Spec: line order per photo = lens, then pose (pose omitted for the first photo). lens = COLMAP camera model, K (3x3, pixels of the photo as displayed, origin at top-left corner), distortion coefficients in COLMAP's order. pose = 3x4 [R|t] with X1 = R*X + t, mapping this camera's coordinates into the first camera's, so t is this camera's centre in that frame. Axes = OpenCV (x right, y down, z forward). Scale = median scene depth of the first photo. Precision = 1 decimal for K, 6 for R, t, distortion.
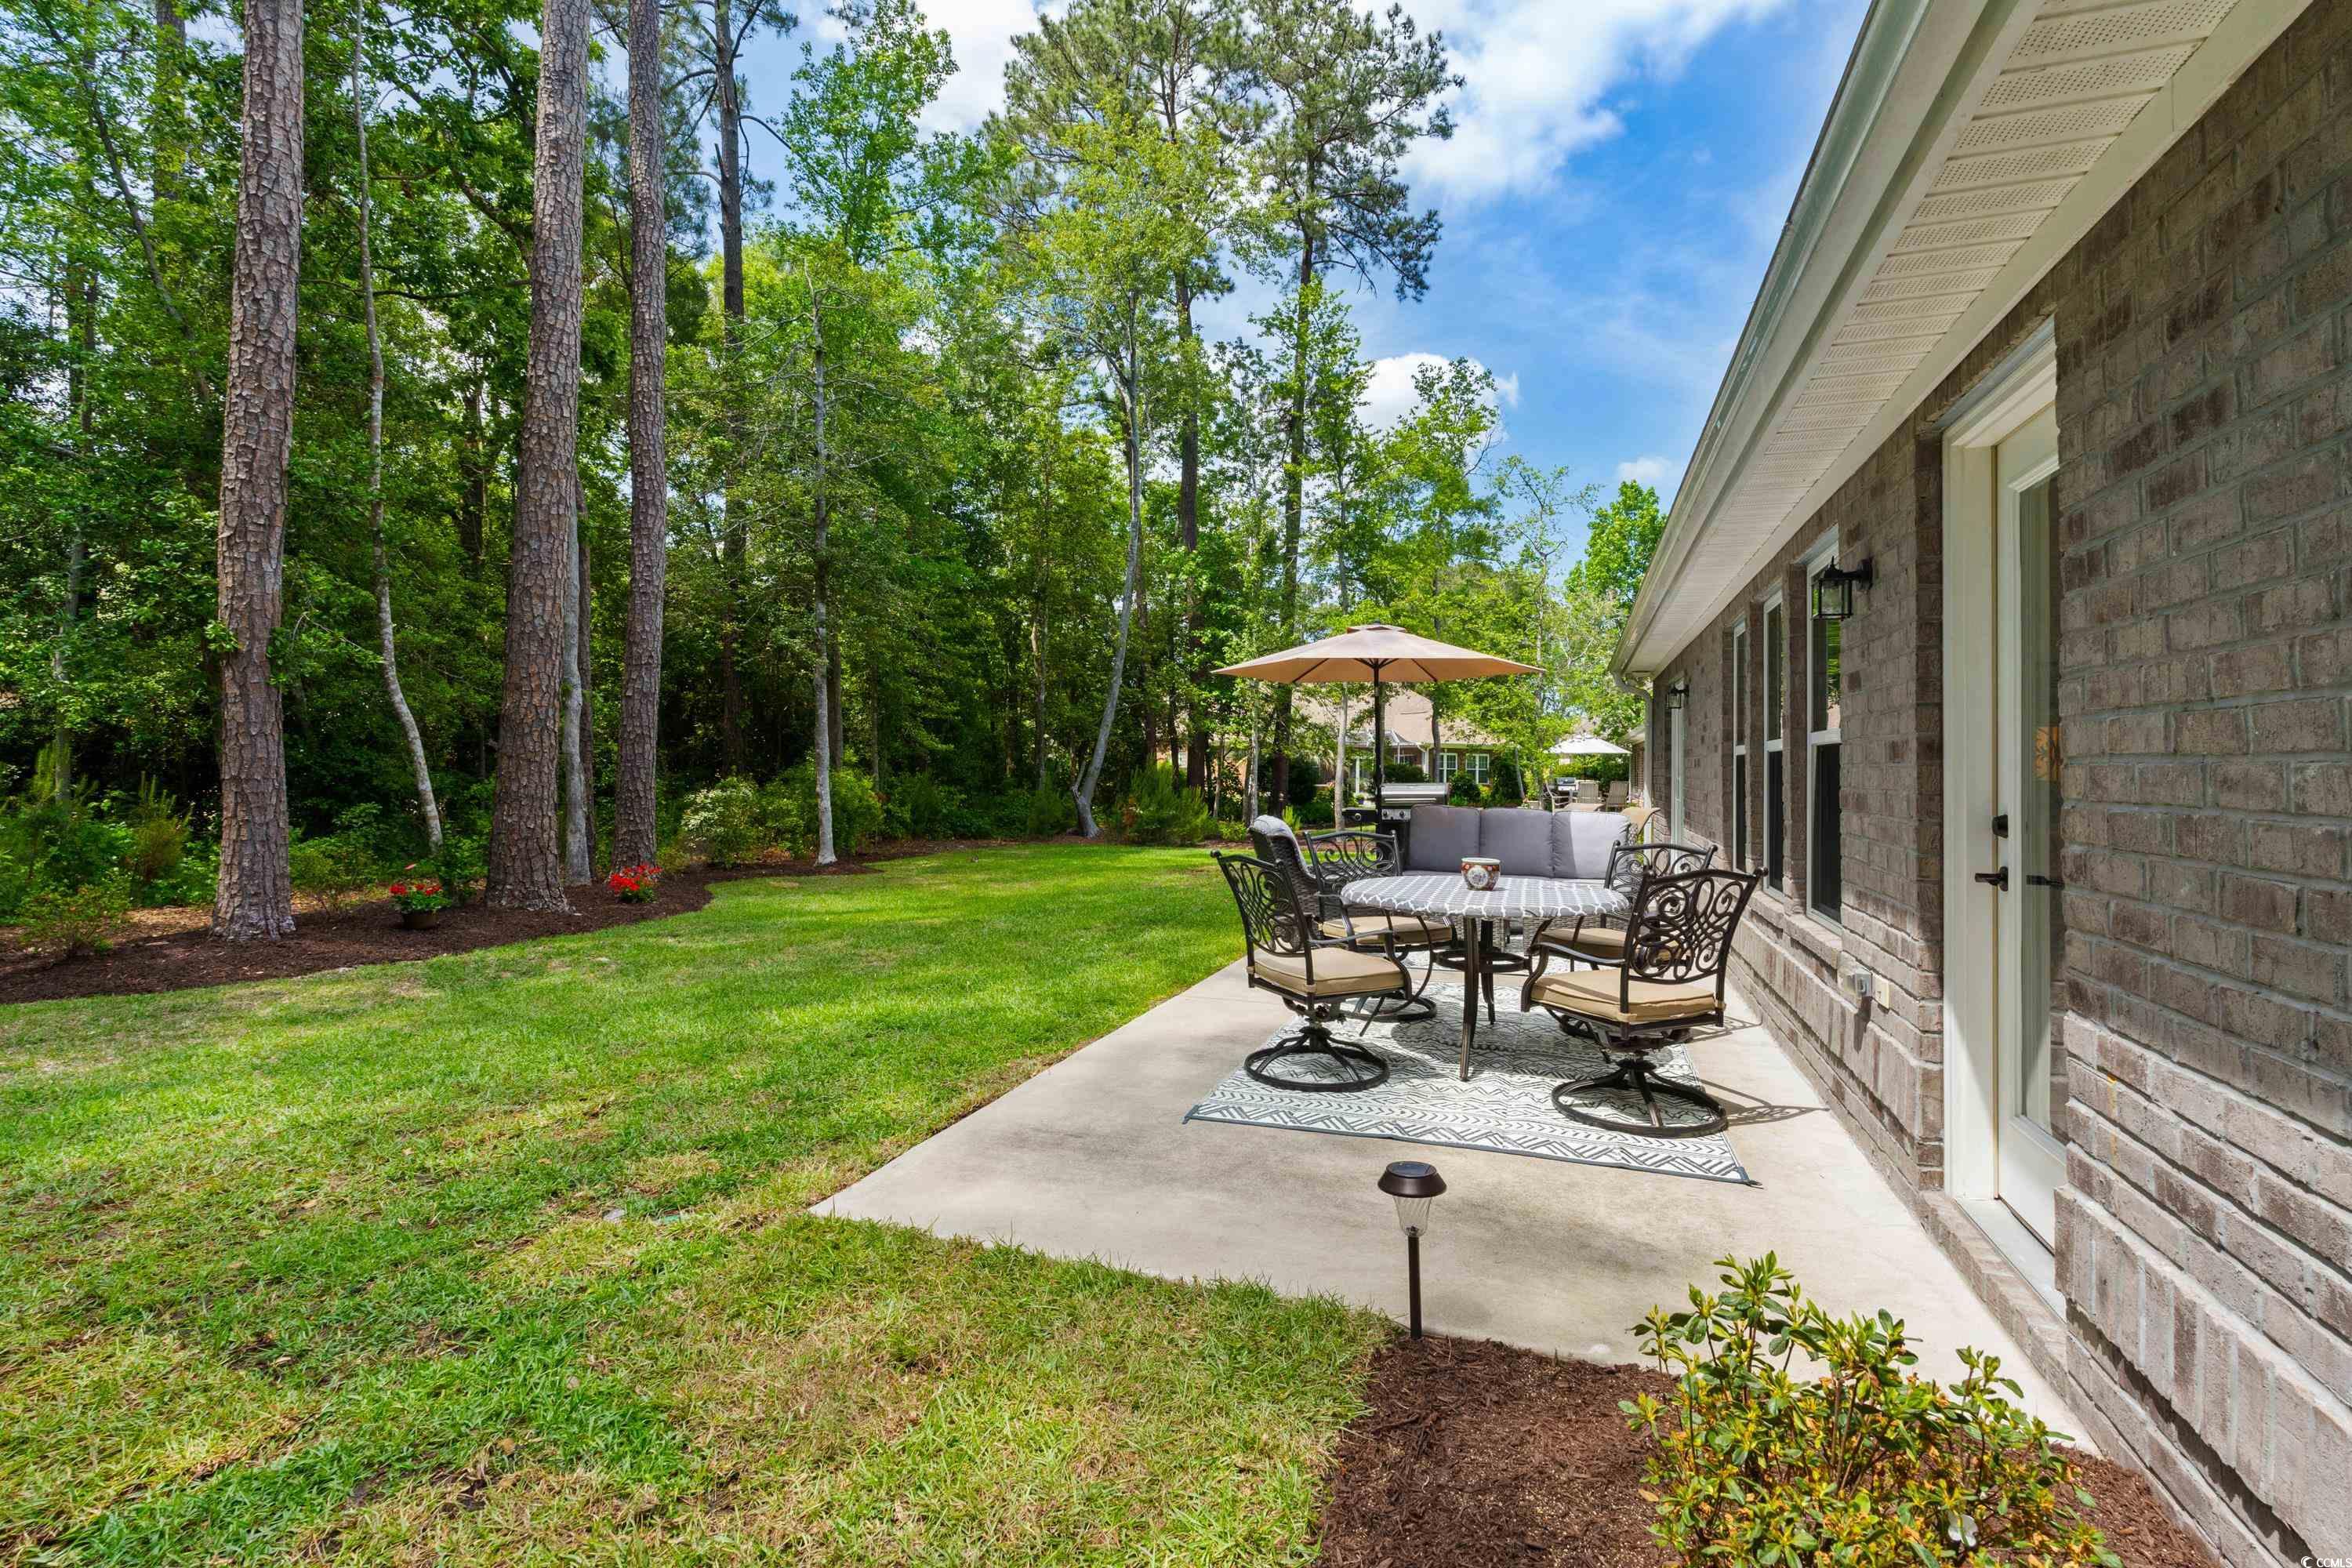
lens RADIAL K [[1086.9, 0, 1172.2], [0, 1086.9, 771.2], [0, 0, 1]] dist [0.011929, -0.000649]
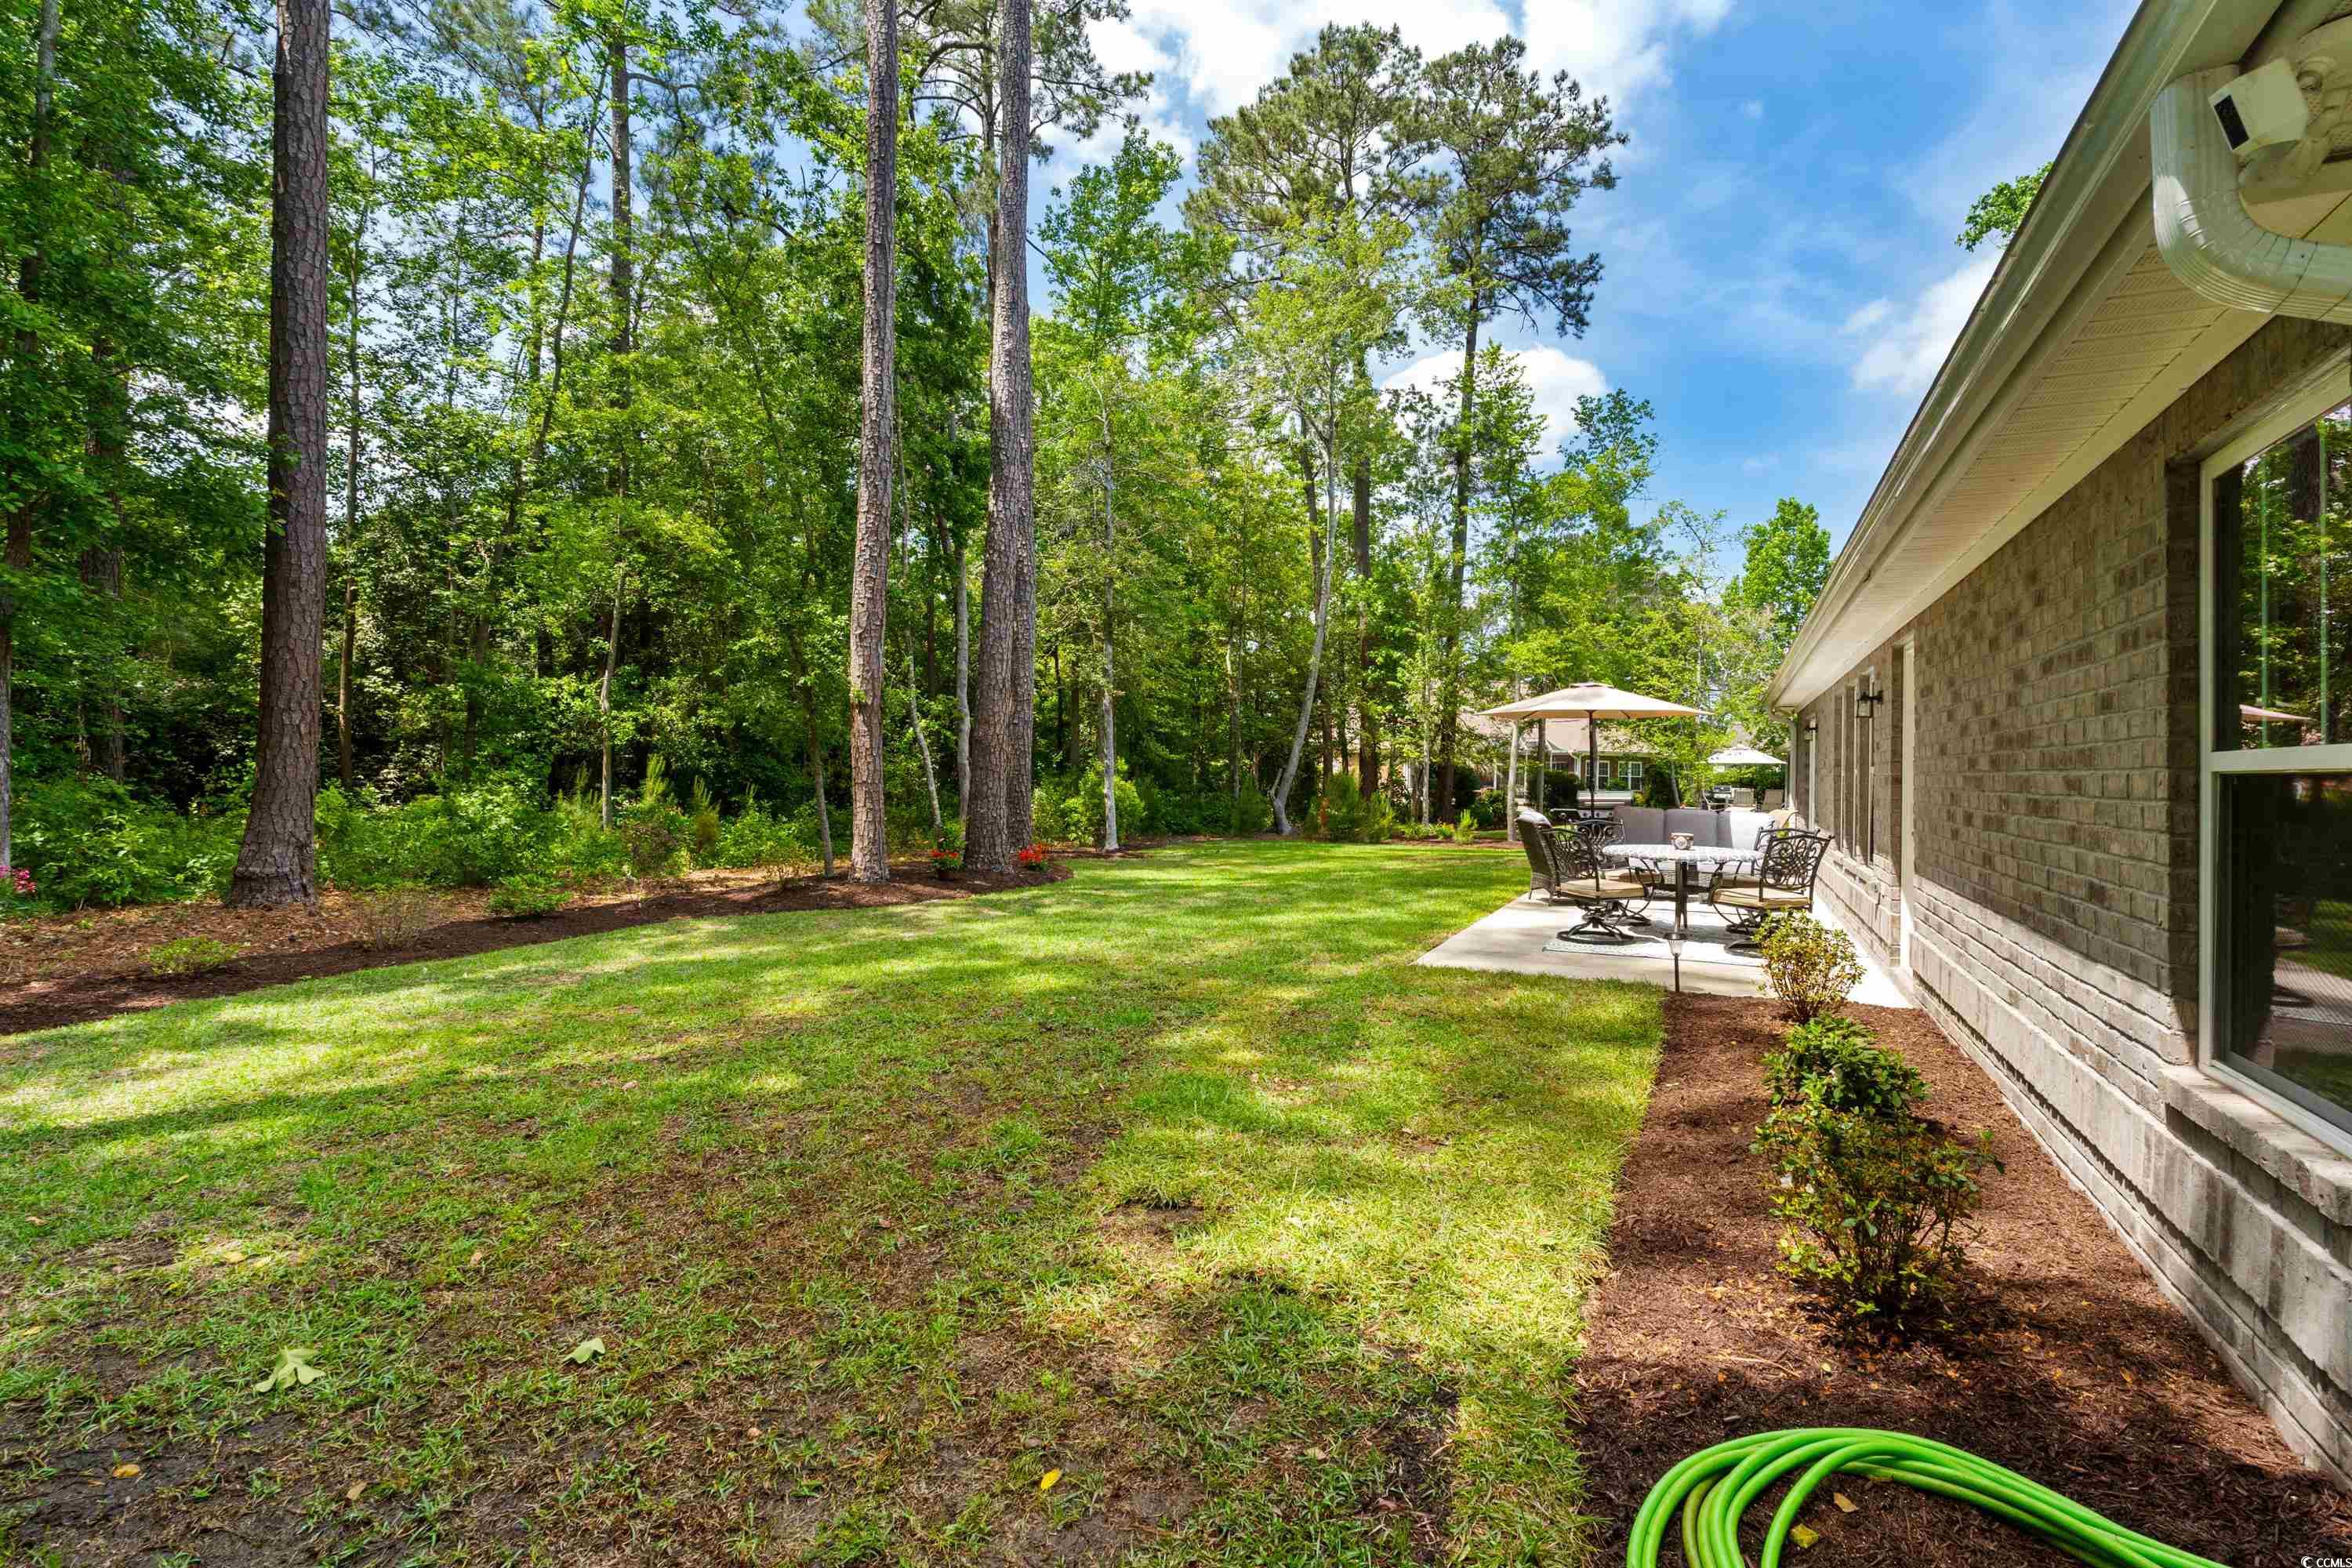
lens RADIAL K [[1086.9, 0, 1182.3], [0, 1086.9, 773.8], [0, 0, 1]] dist [0.011929, -0.000649]
pose [[0.993845, 0.006936, -0.110558, -0.044625], [-0.007029, 0.999975, -0.000446, -0.001757], [0.110552, 0.001220, 0.993870, -0.116651]]
